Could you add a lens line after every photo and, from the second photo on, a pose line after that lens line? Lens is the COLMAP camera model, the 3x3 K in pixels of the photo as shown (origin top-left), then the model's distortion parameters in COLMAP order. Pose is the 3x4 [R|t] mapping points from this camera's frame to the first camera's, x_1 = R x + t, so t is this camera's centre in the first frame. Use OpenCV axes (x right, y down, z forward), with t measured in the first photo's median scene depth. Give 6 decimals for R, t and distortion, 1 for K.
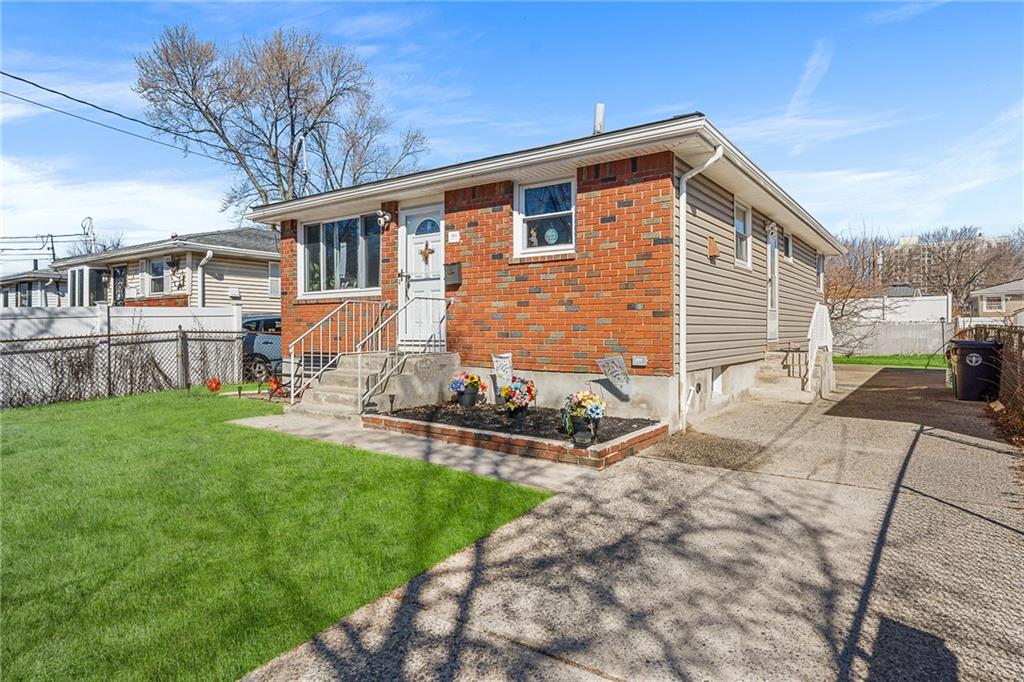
lens RADIAL K [[599.4, 0, 506.5], [0, 599.4, 329.0], [0, 0, 1]] dist [-0.002860, 0.000090]
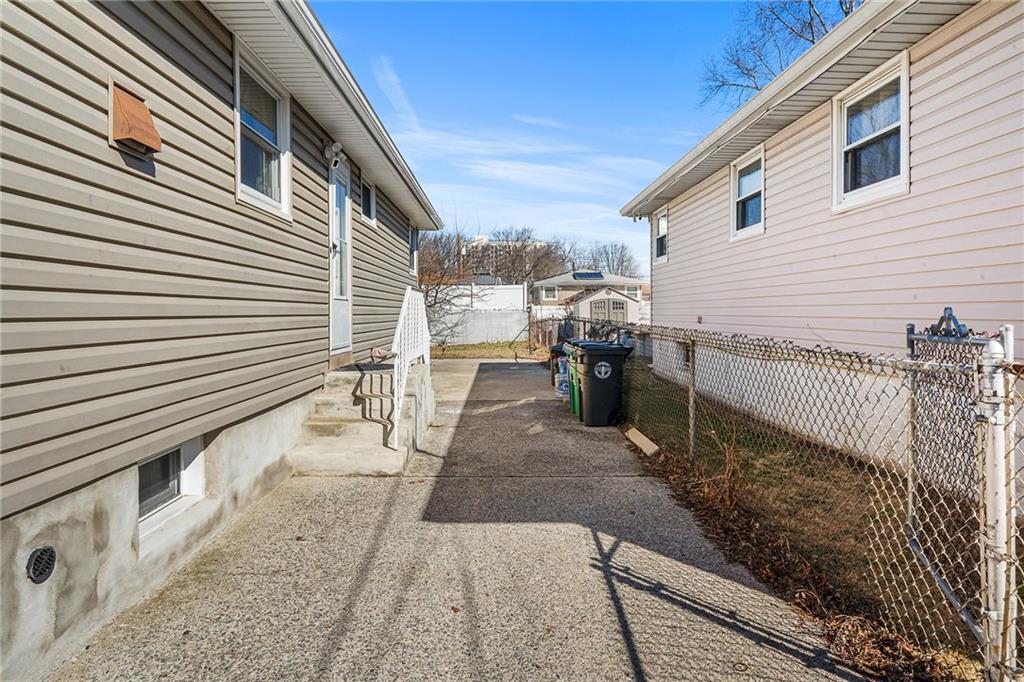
lens RADIAL K [[599.4, 0, 506.5], [0, 599.4, 329.0], [0, 0, 1]] dist [-0.002860, 0.000090]
pose [[0.805976, -0.018288, 0.591666, 0.206501], [0.002893, 0.999632, 0.026957, -0.015485], [-0.591941, -0.020015, 0.805733, 0.390299]]
